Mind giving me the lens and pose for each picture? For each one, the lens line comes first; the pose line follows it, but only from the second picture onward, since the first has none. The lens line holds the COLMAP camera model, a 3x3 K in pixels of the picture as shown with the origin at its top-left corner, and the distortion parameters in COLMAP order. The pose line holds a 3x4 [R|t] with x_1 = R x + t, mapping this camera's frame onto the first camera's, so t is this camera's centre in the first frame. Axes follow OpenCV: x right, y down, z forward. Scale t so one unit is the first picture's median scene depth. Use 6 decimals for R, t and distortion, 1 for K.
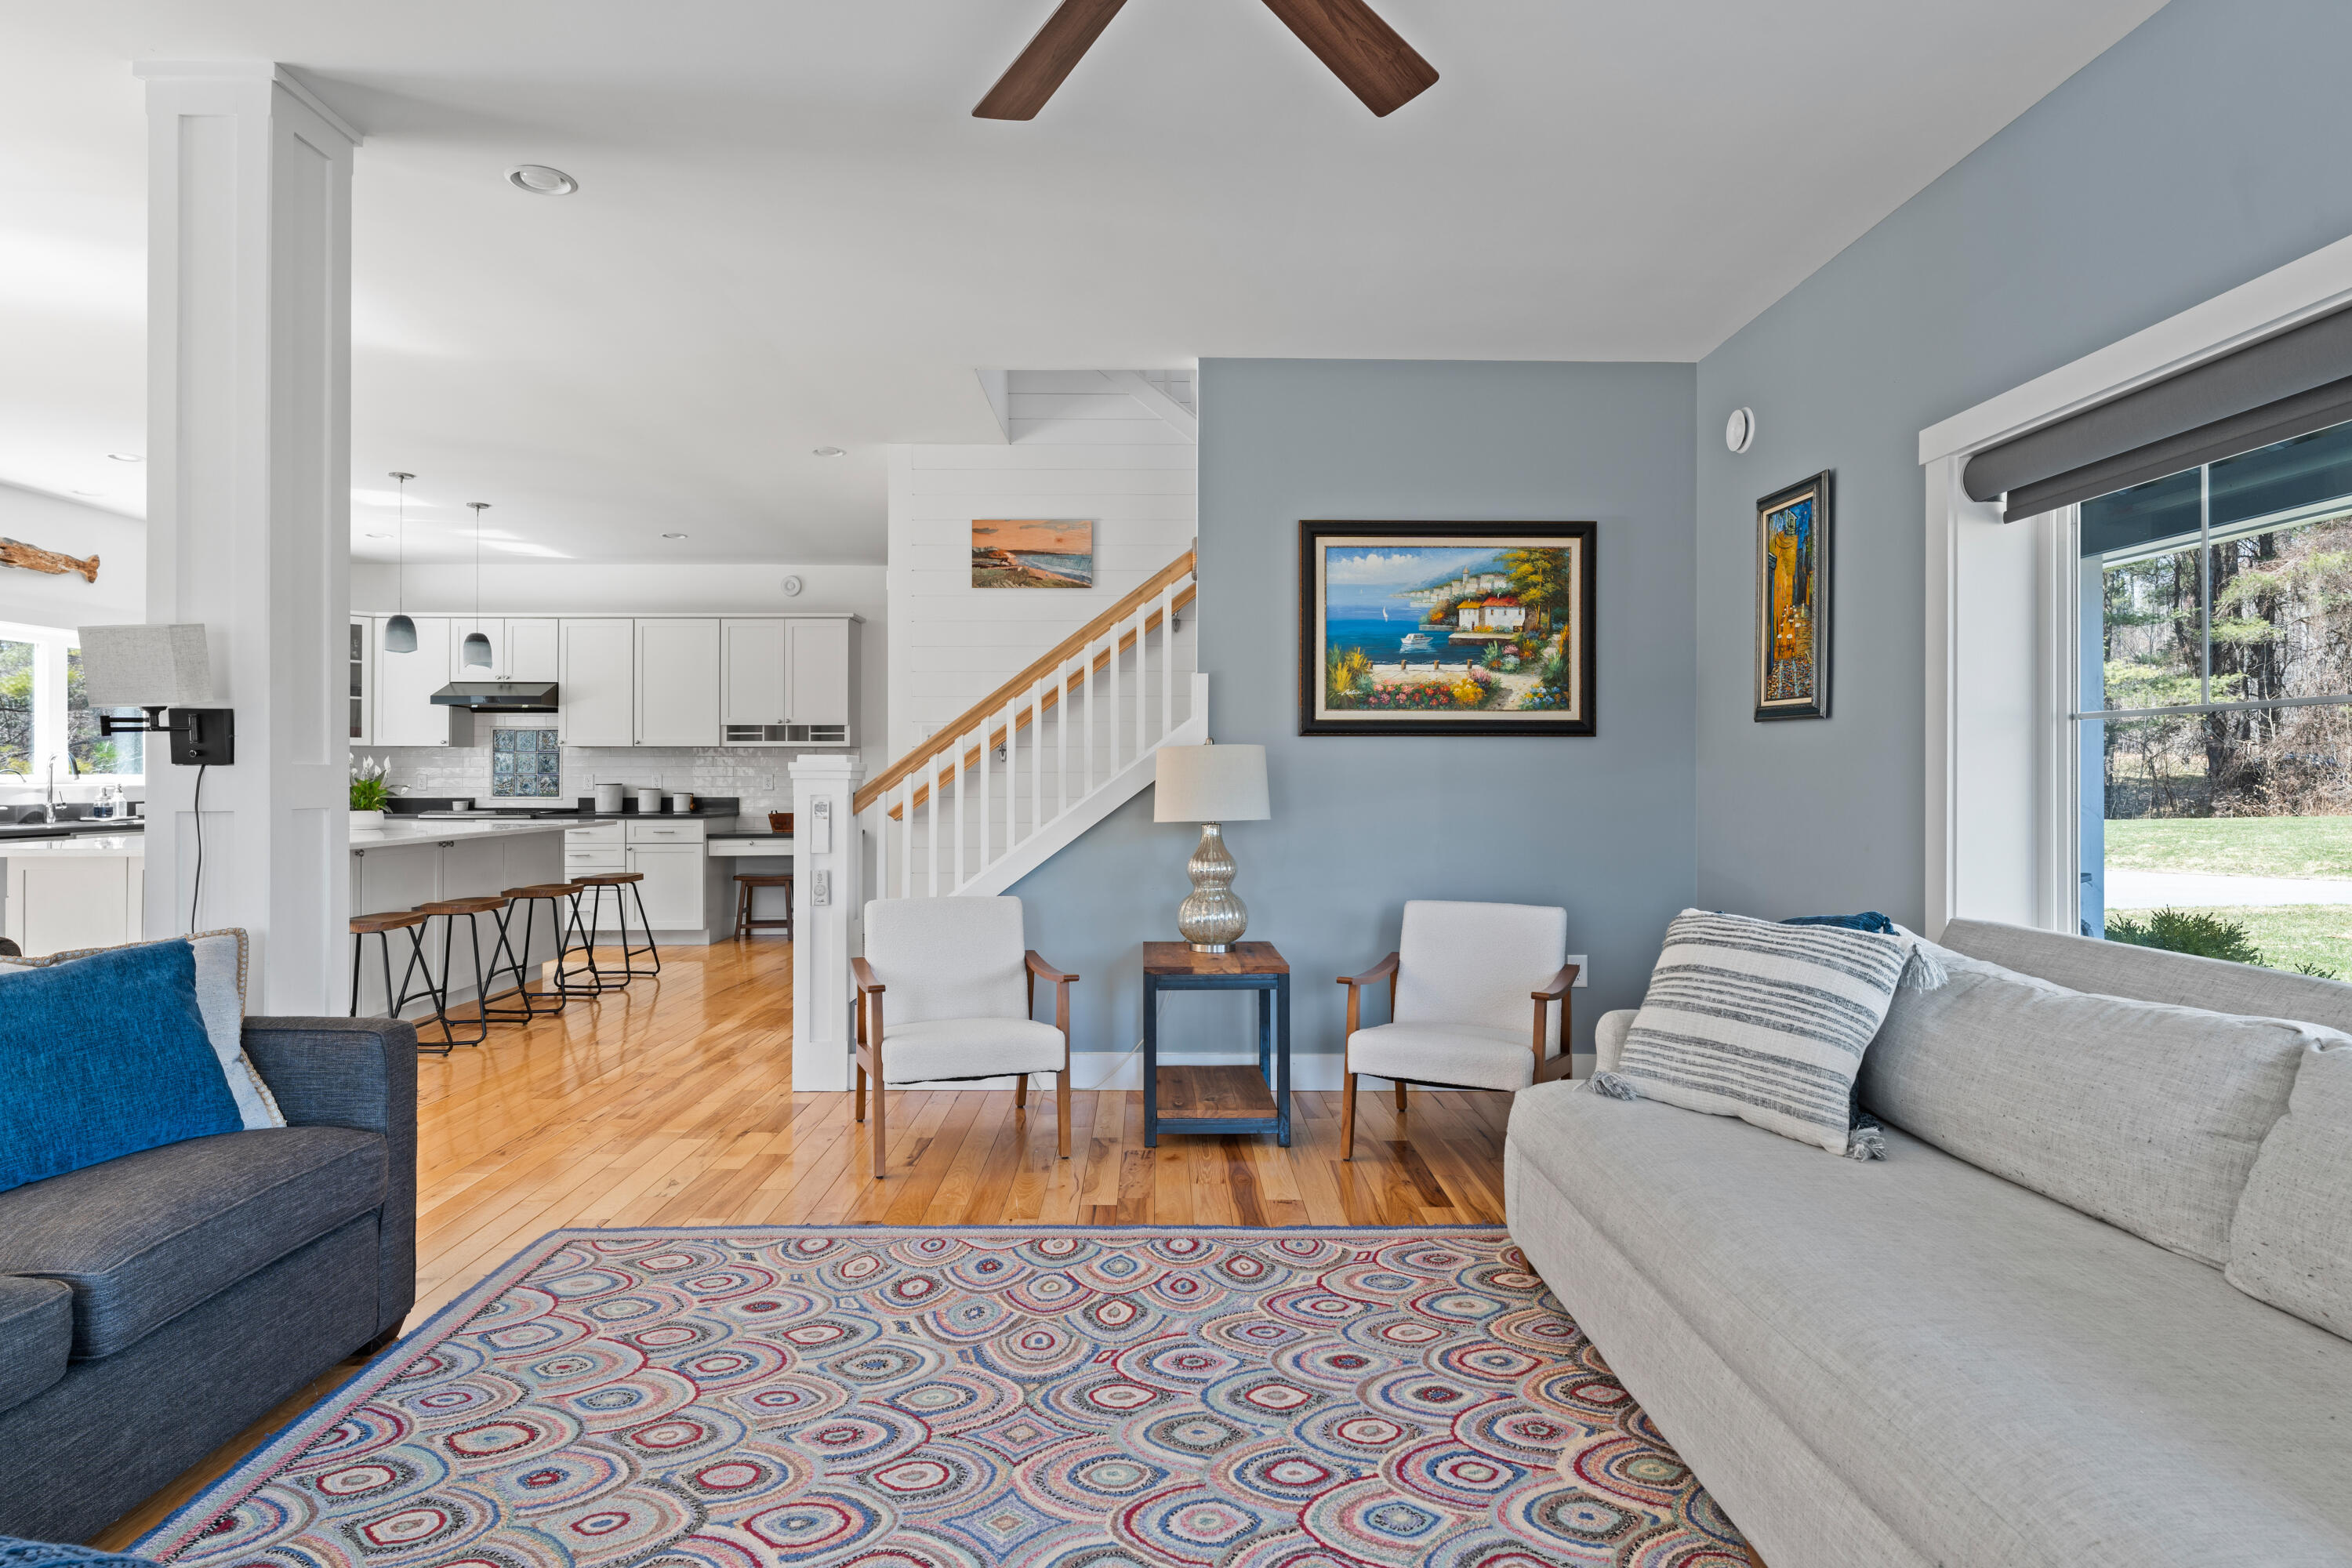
lens RADIAL K [[1262.1, 0, 1176.0], [0, 1262.1, 784.0], [0, 0, 1]] dist [0.019630, 0.000265]
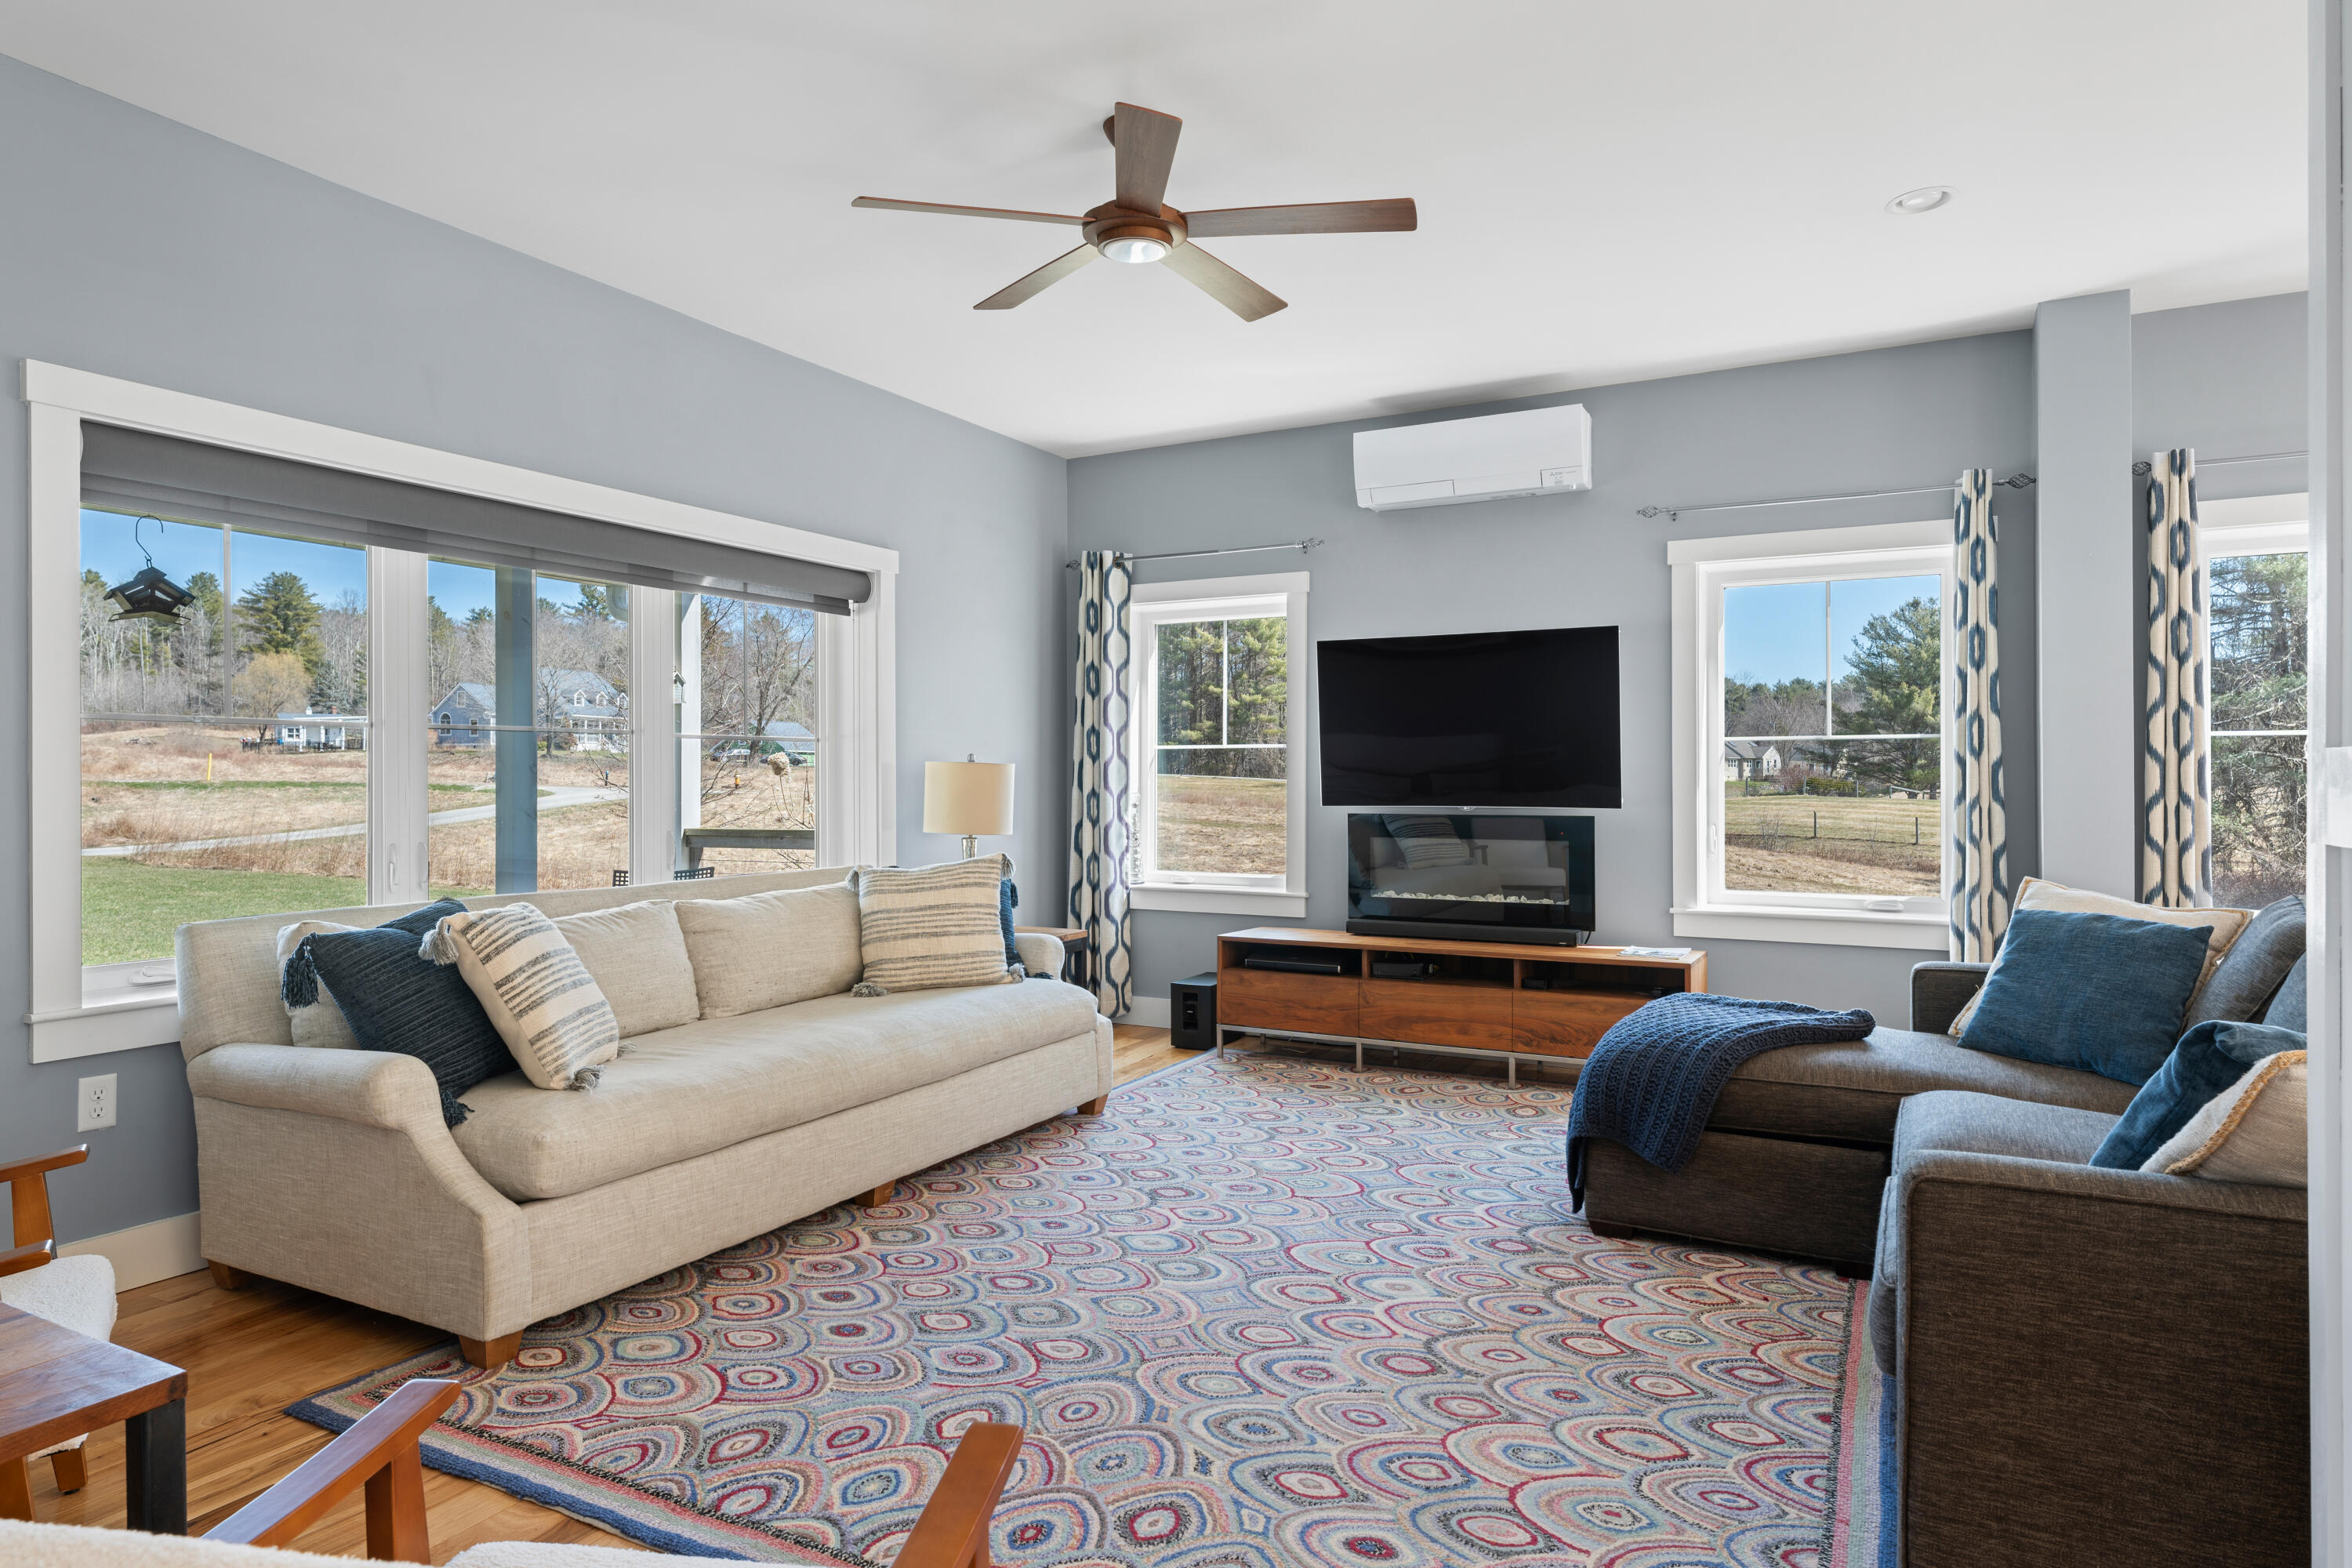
lens RADIAL K [[1311.5, 0, 1176.0], [0, 1311.5, 784.0], [0, 0, 1]] dist [0.016293, -0.000401]
pose [[-0.877339, 0.000915, 0.479870, -0.635439], [0.005245, 0.999957, 0.007684, -0.005029], [-0.479842, 0.009258, -0.877306, 1.842237]]
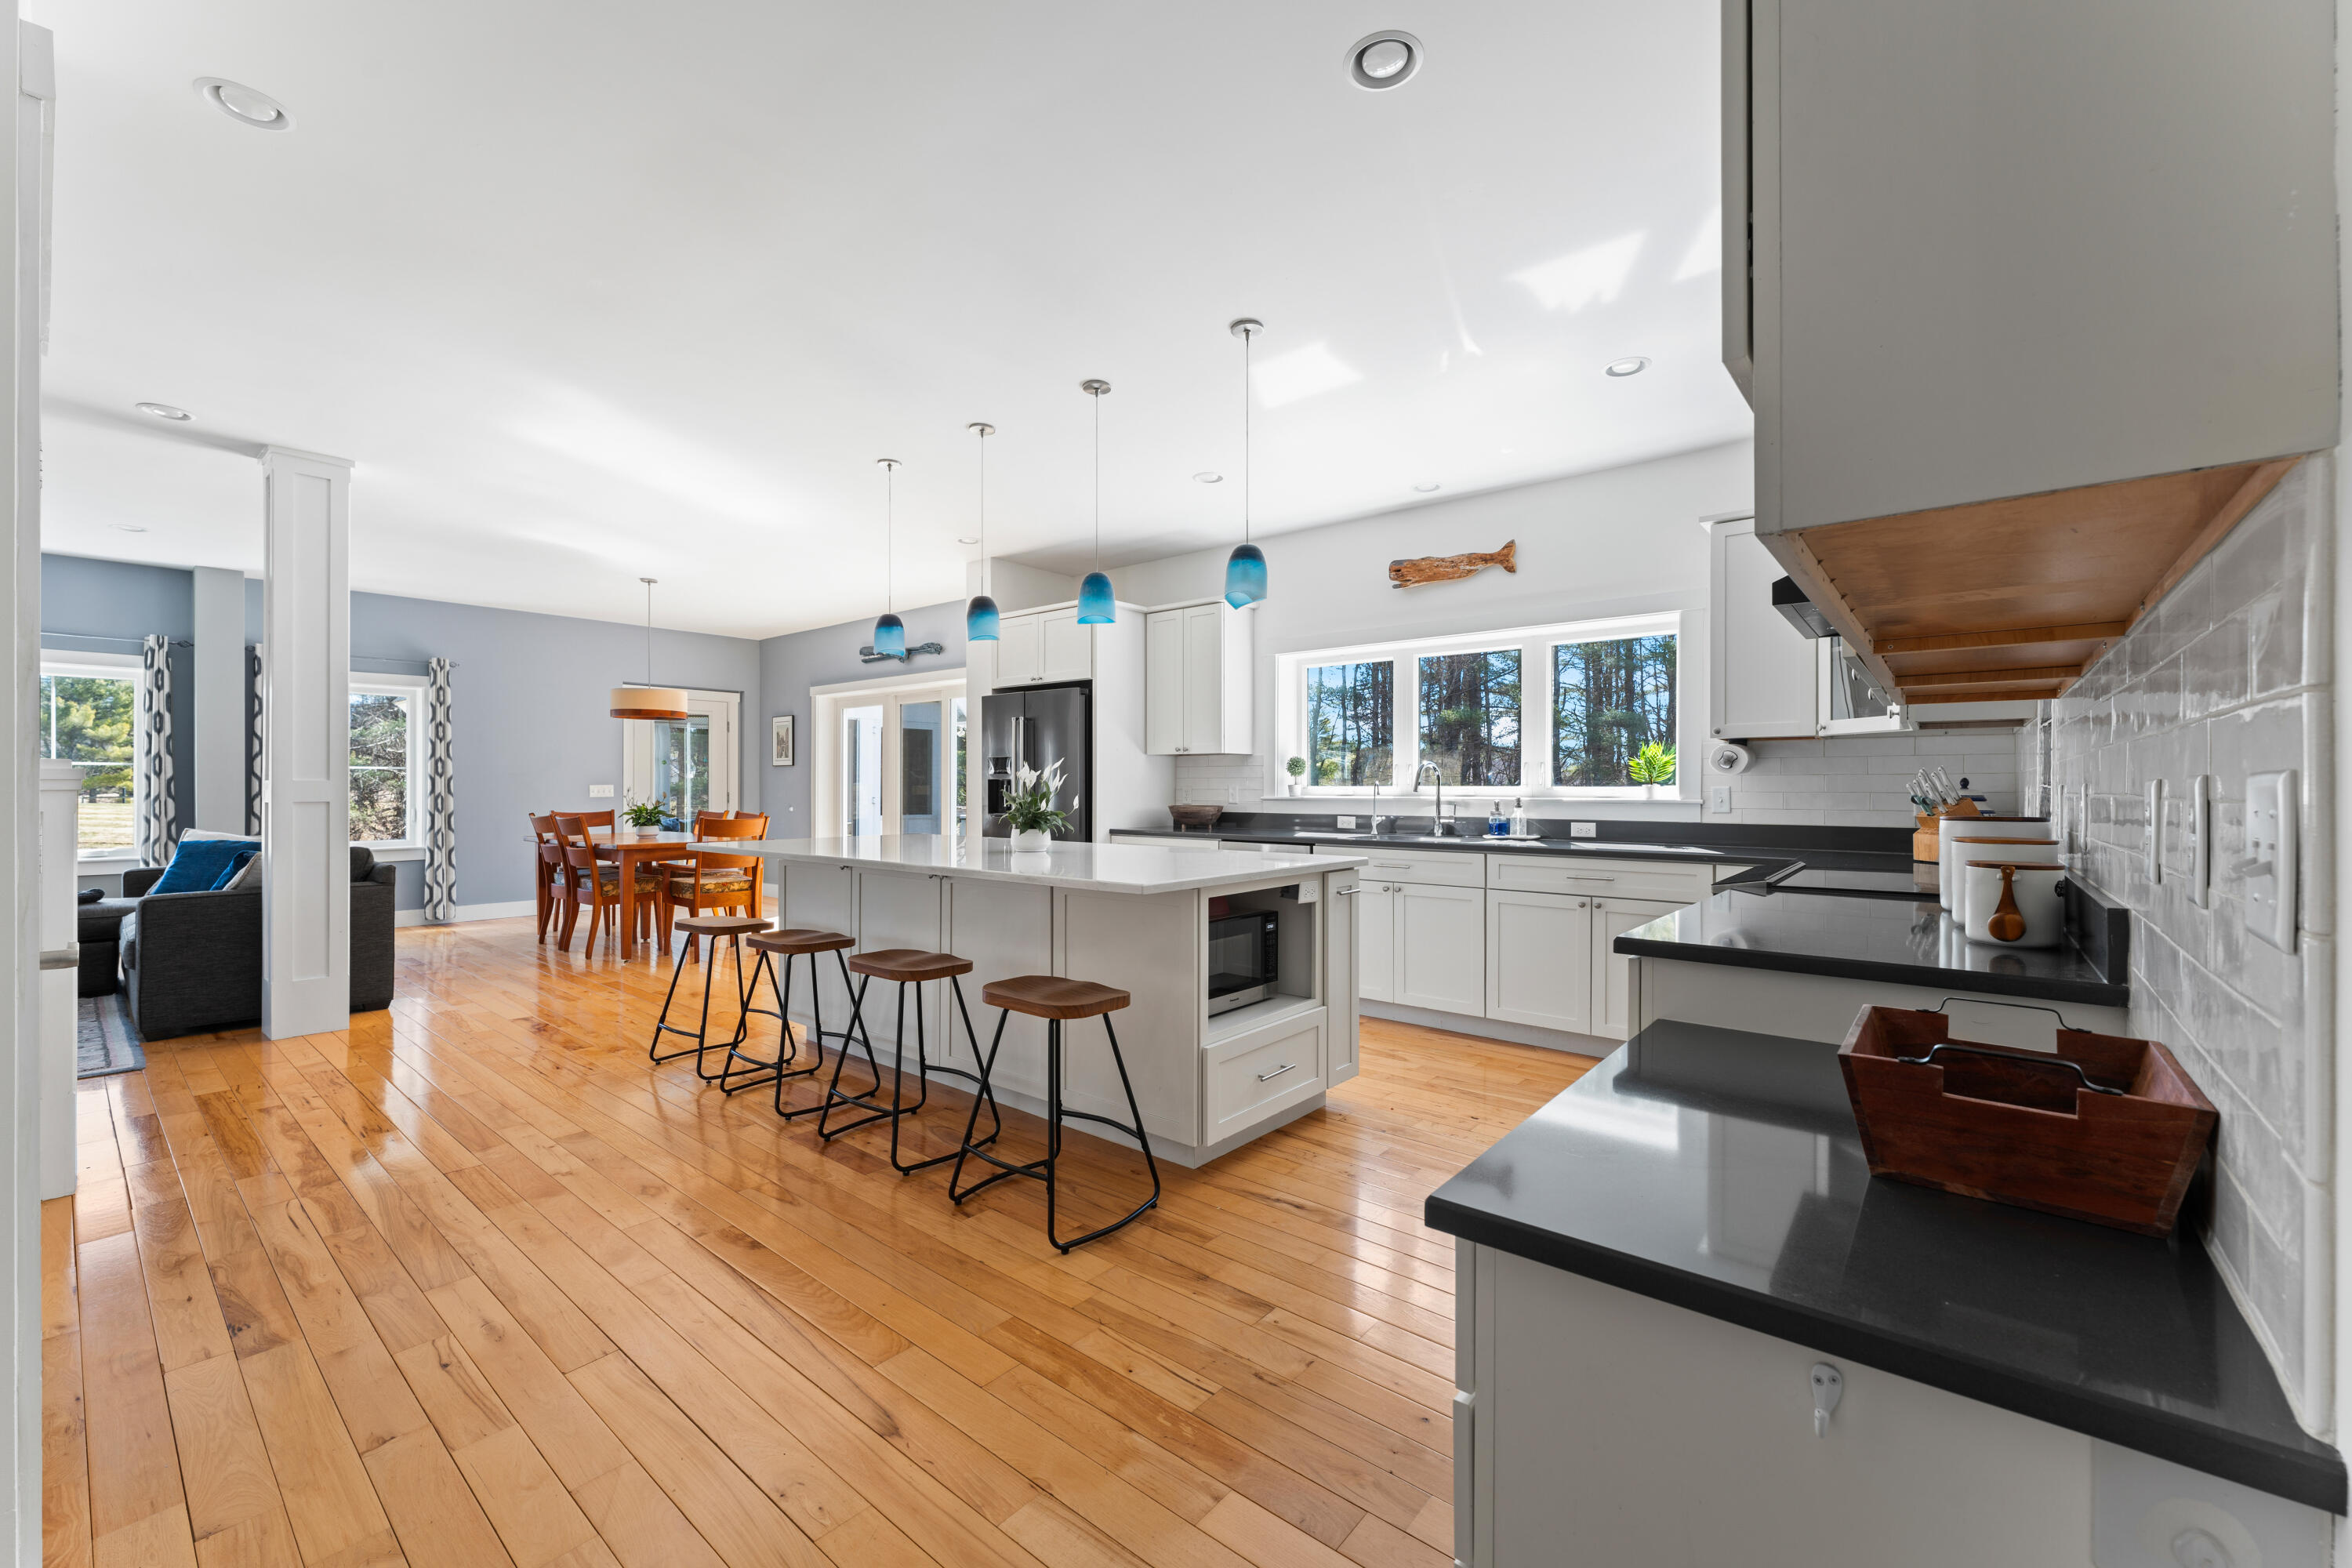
lens RADIAL K [[922.2, 0, 1176.0], [0, 922.2, 784.0], [0, 0, 1]] dist [-0.001341, -0.000293]
pose [[-0.628442, -0.005015, -0.777840, -0.538851], [-0.008845, 0.999961, 0.000698, -0.022834], [0.777806, 0.007319, -0.628462, 3.265433]]
